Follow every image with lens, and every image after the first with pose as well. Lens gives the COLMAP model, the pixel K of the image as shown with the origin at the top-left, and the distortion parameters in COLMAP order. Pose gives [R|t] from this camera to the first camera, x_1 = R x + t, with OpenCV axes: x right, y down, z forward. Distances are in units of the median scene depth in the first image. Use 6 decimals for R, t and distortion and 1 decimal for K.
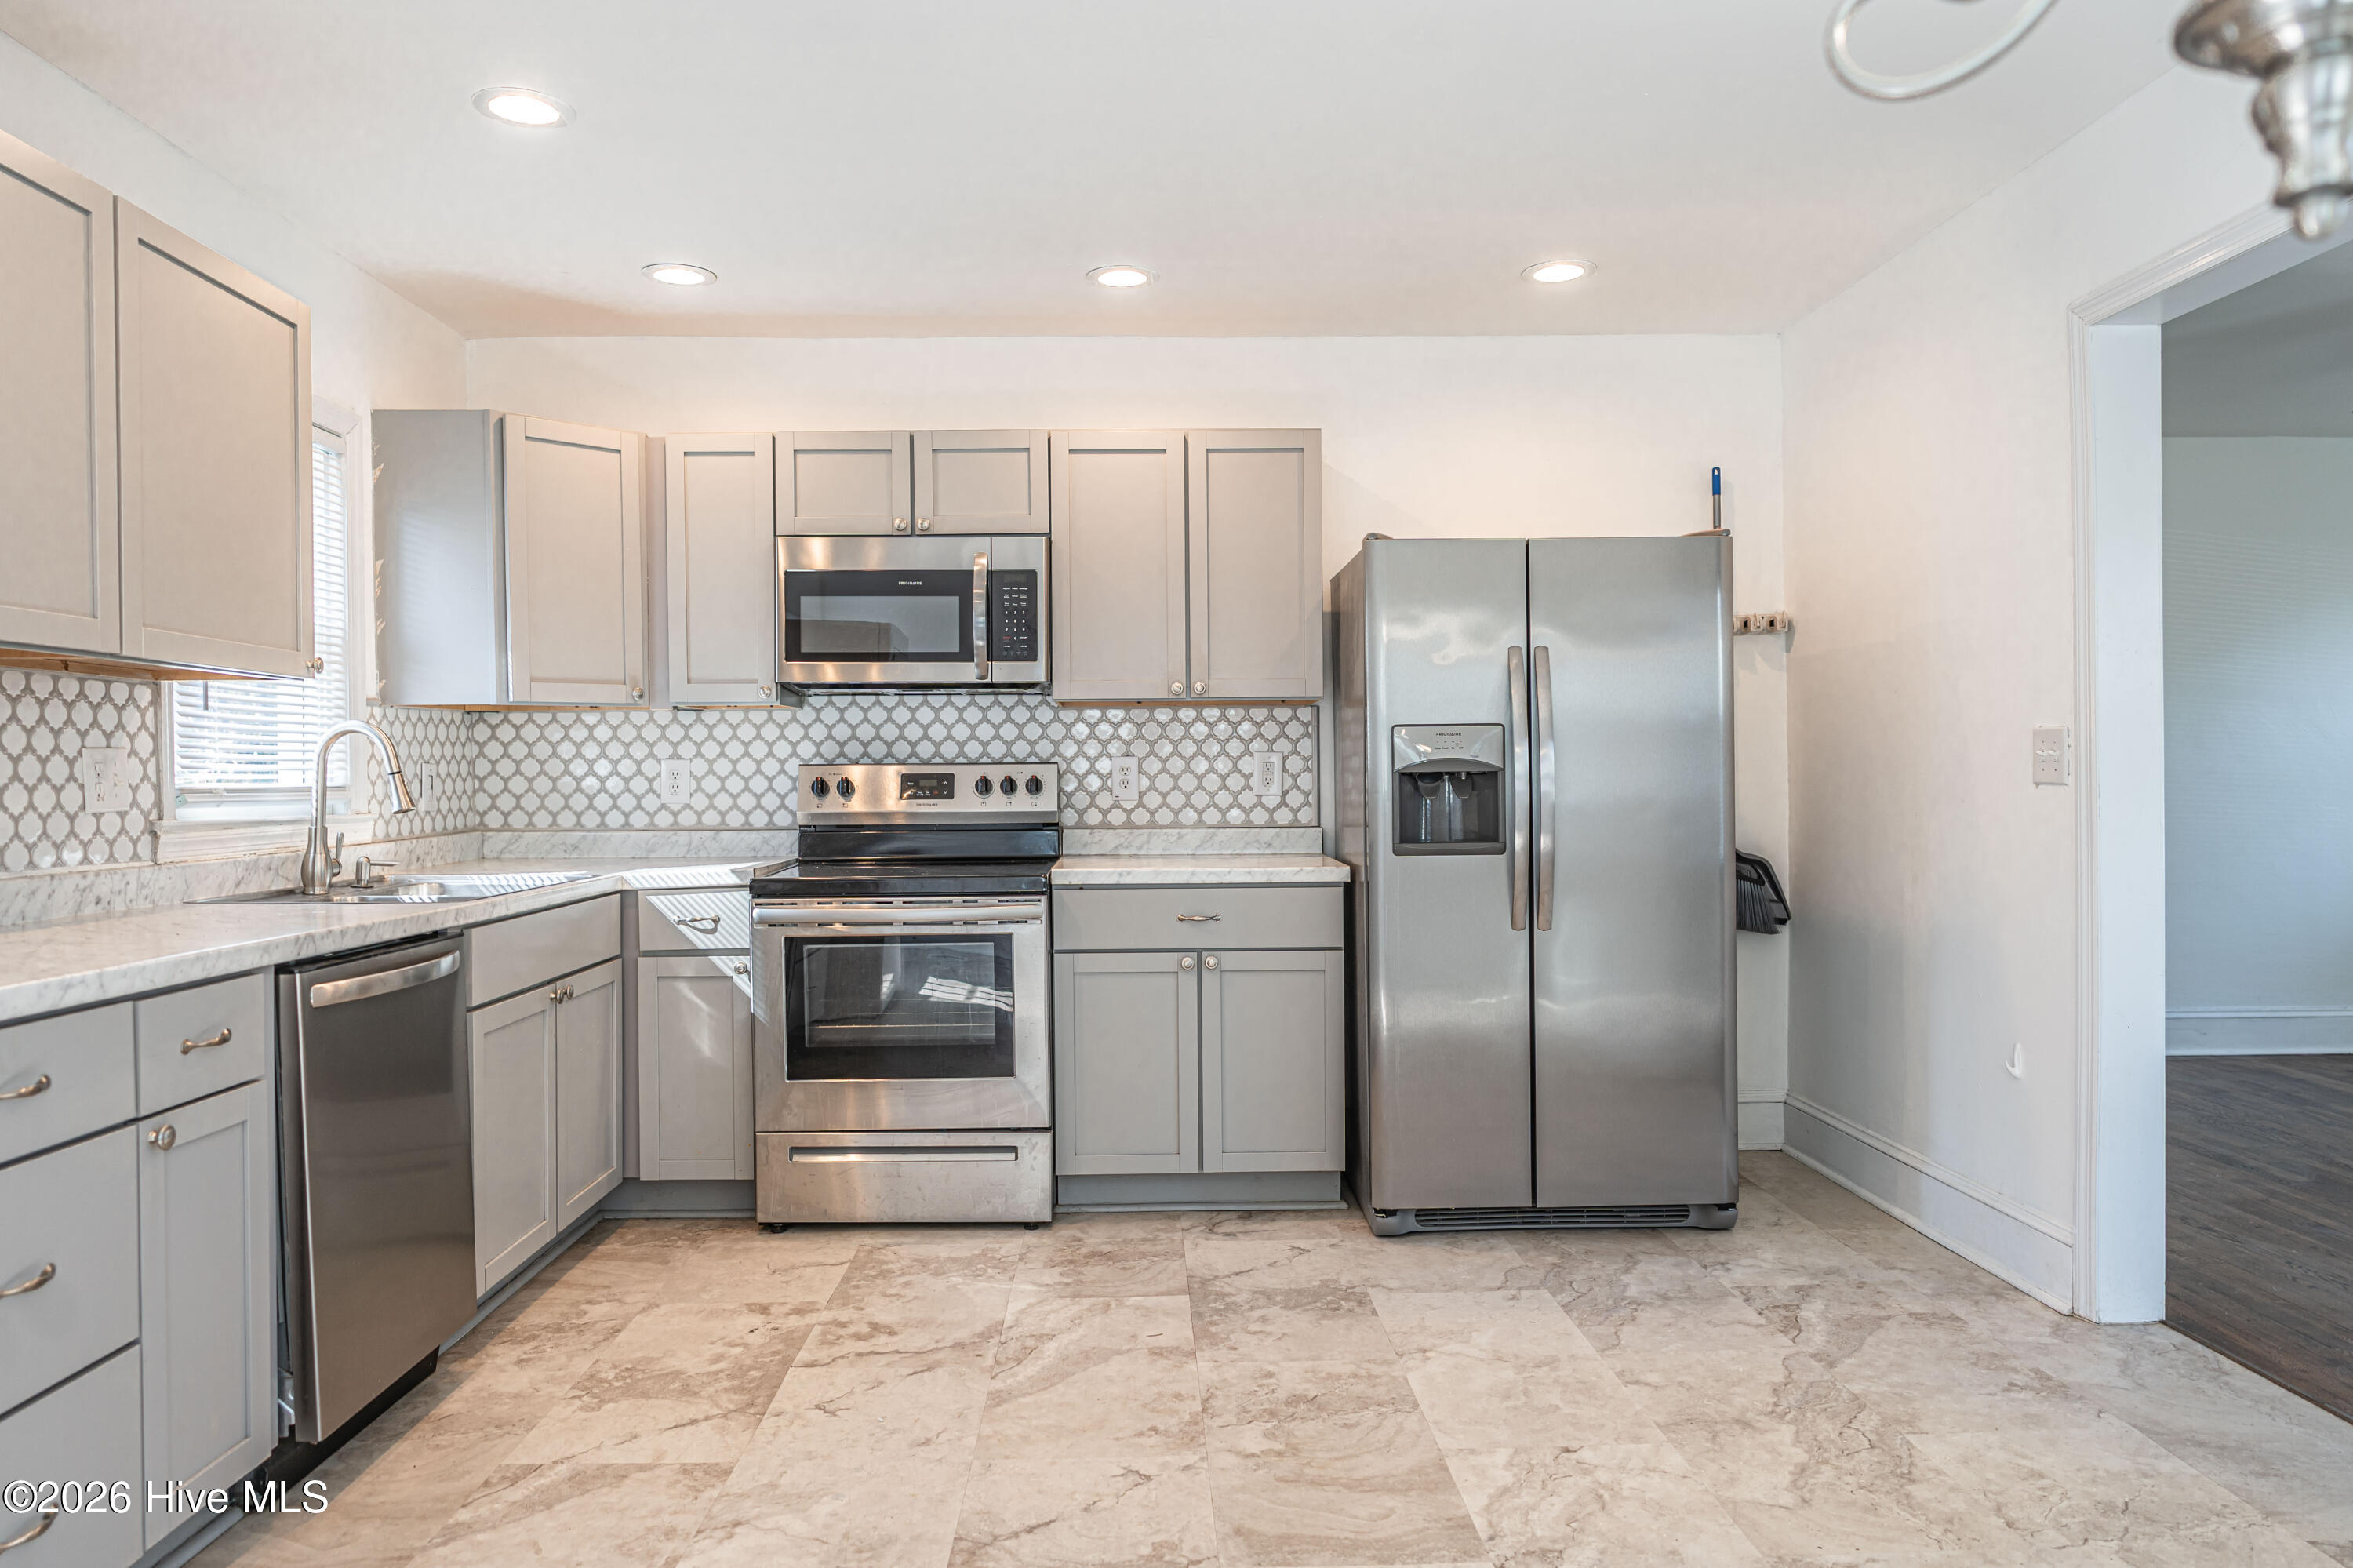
lens RADIAL K [[1598.8, 0, 1177.1], [0, 1598.8, 792.9], [0, 0, 1]] dist [0.006750, 0.005257]
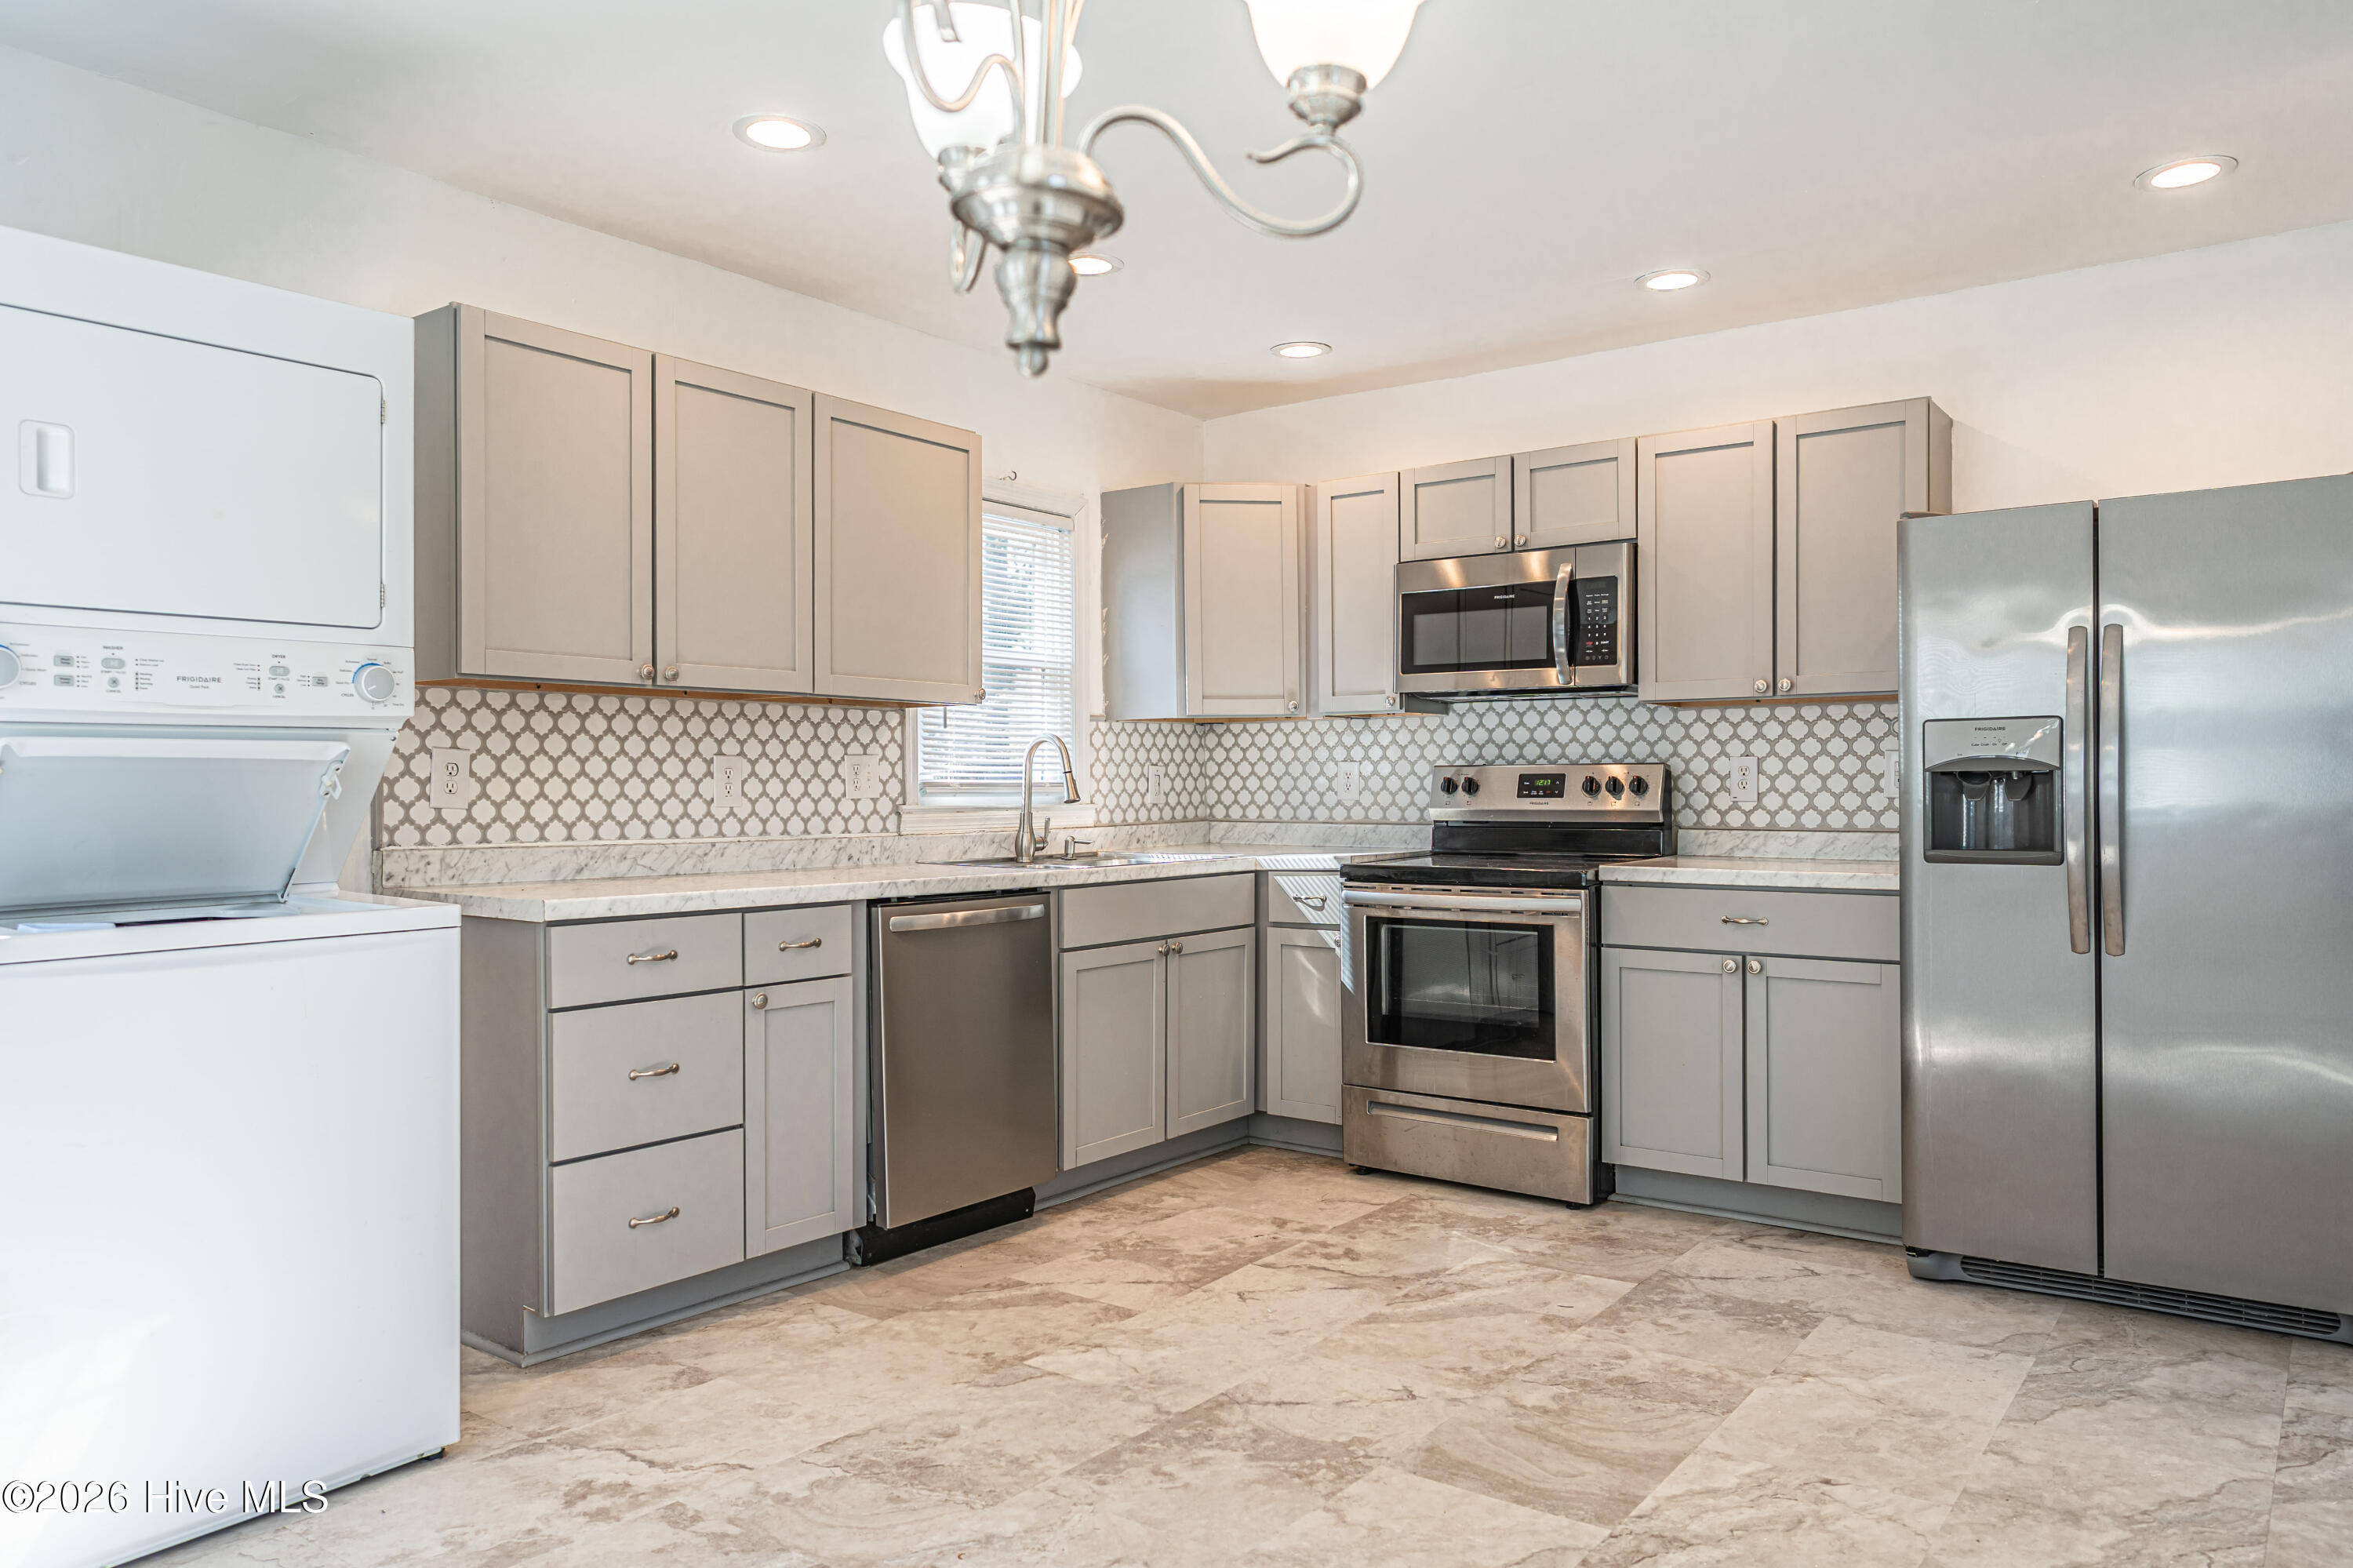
lens RADIAL K [[1653.0, 0, 1170.6], [0, 1653.0, 799.5], [0, 0, 1]] dist [0.010774, 0.008163]
pose [[0.781549, 0.009675, -0.623769, 0.389308], [-0.009350, 0.999949, 0.003794, 0.003522], [0.623774, 0.002867, 0.781599, -0.011010]]
